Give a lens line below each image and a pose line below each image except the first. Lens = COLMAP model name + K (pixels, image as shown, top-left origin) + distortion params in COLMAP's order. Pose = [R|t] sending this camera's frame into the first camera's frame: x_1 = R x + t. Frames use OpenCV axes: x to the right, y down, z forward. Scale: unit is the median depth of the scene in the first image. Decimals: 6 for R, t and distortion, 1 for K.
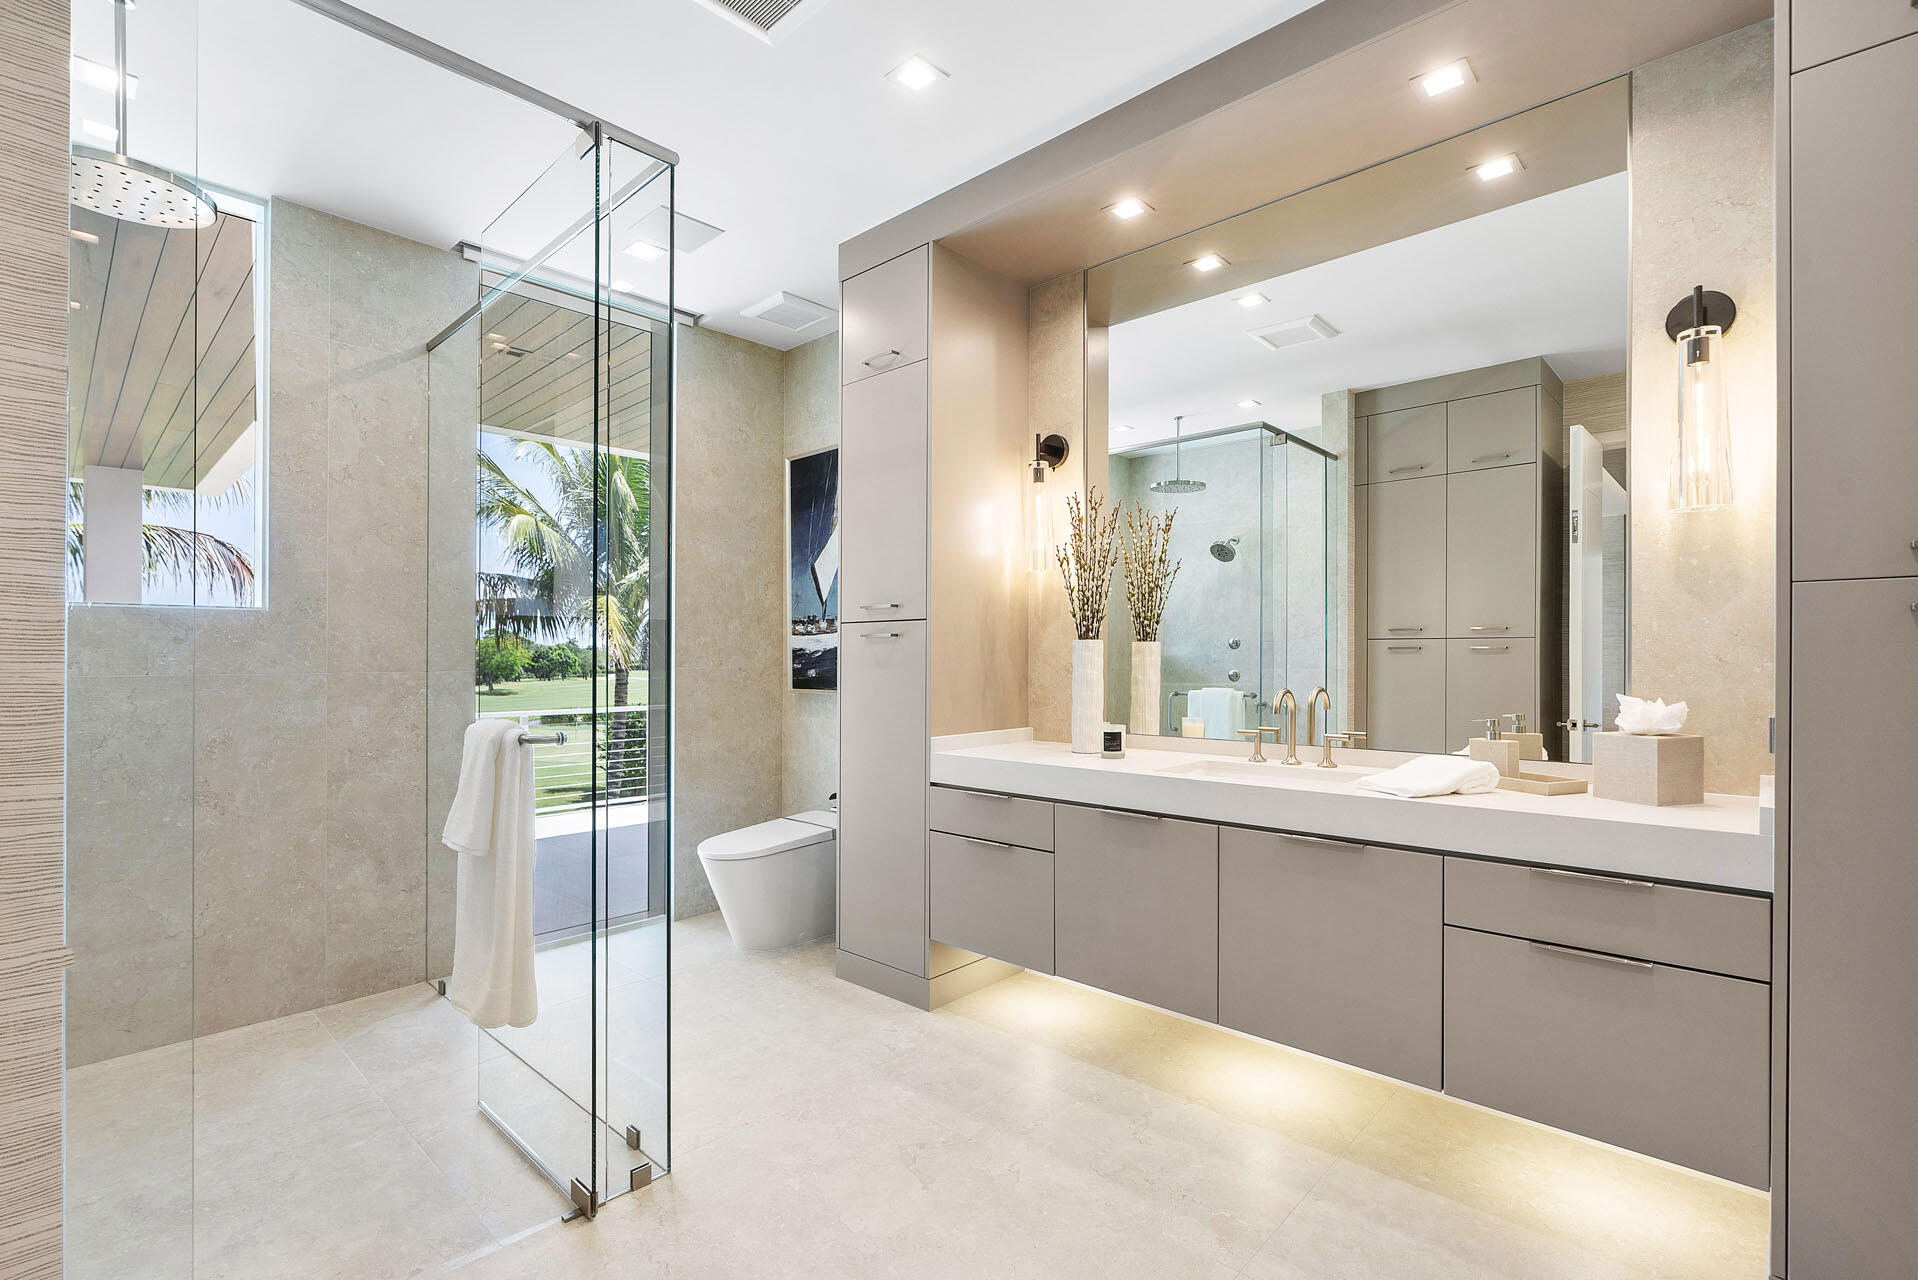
lens RADIAL K [[874.1, 0, 952.2], [0, 874.1, 657.1], [0, 0, 1]] dist [0.001496, 0.000363]
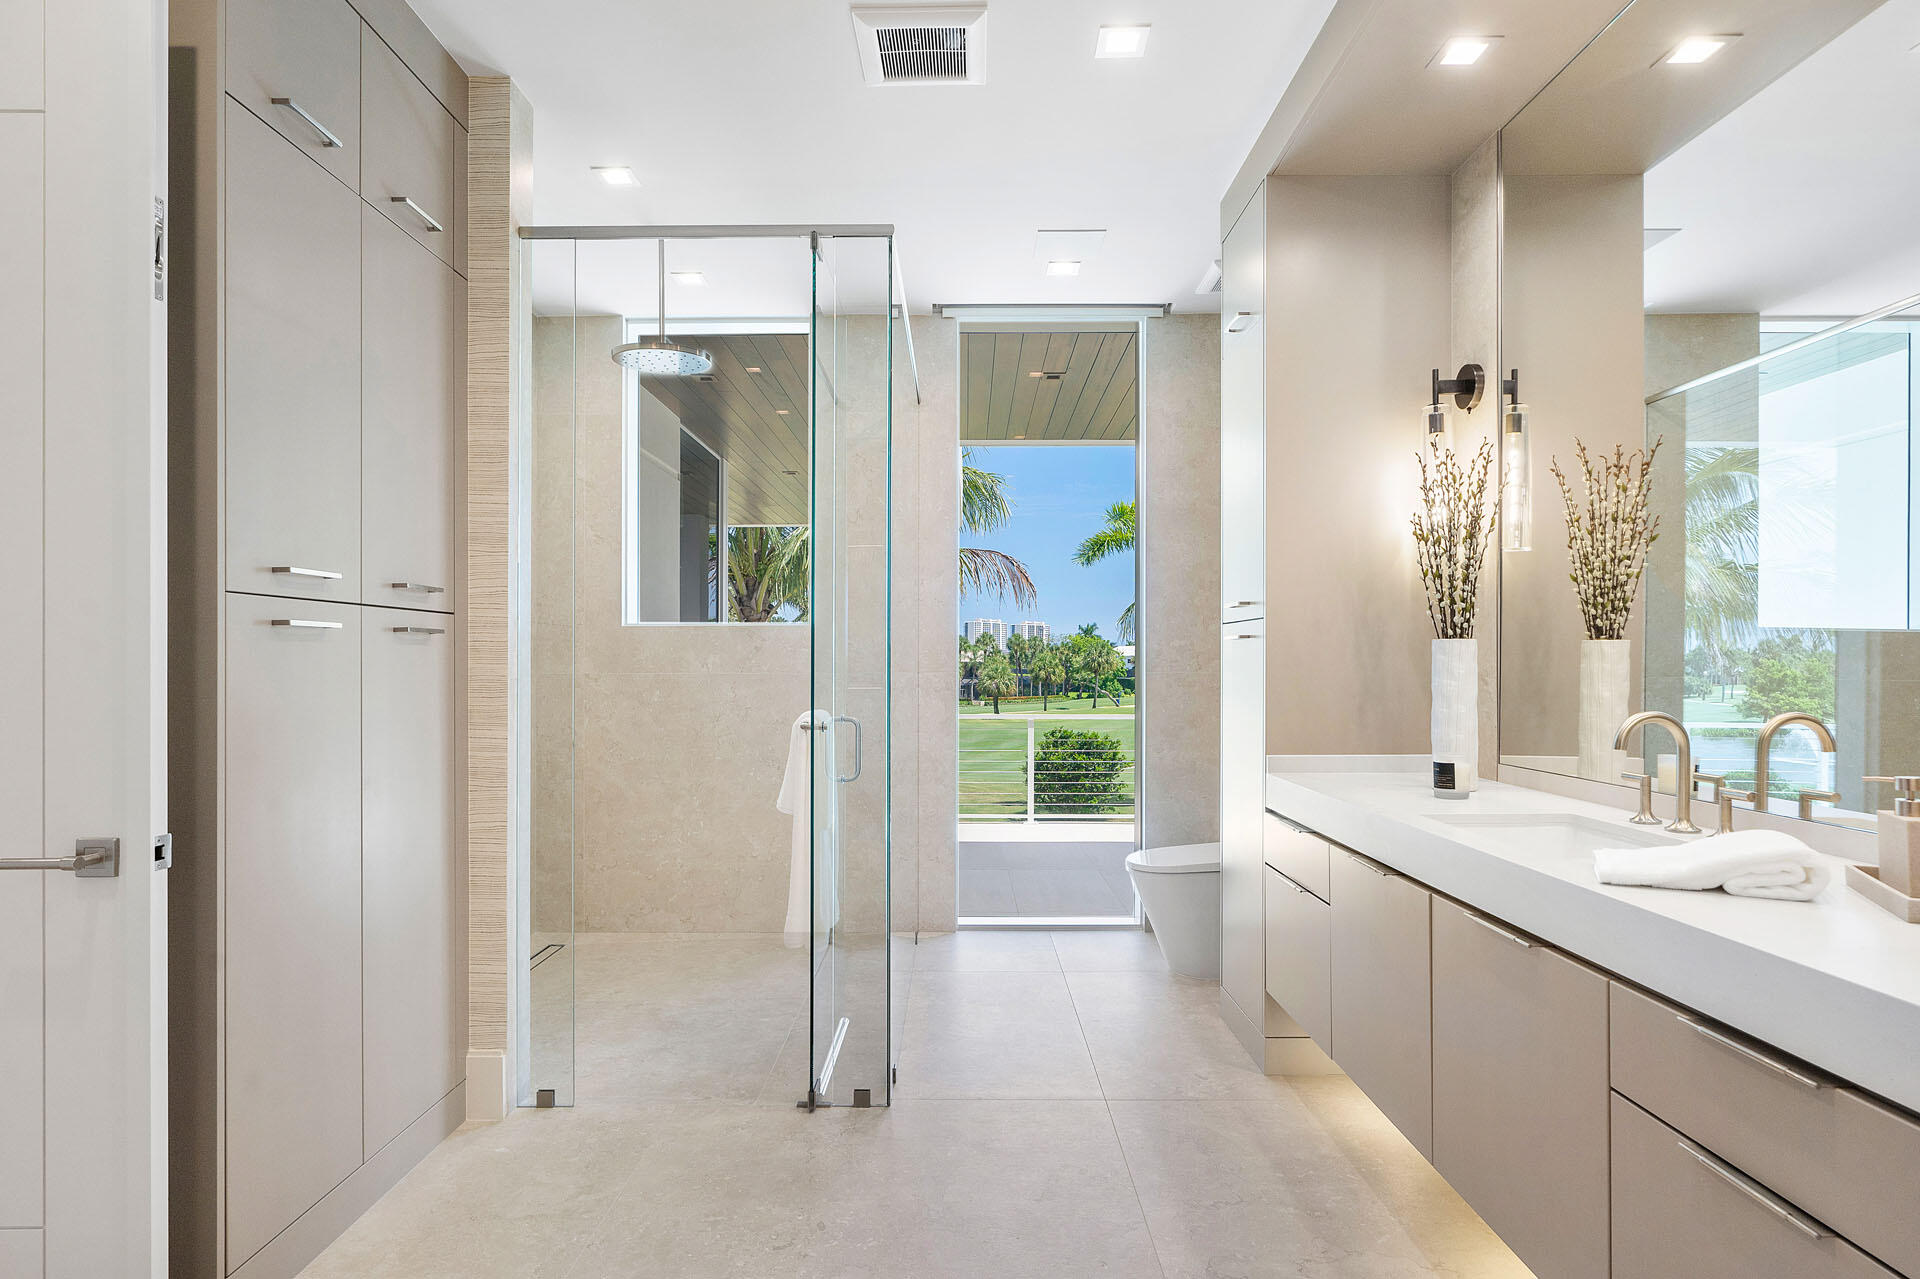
lens RADIAL K [[1014.3, 0, 959.1], [0, 1014.3, 660.4], [0, 0, 1]] dist [-0.000291, 0.000192]
pose [[0.689074, 0.001582, -0.724689, 0.455670], [-0.002513, 0.999997, -0.000206, -0.000213], [0.724687, 0.001964, 0.689076, 0.091376]]
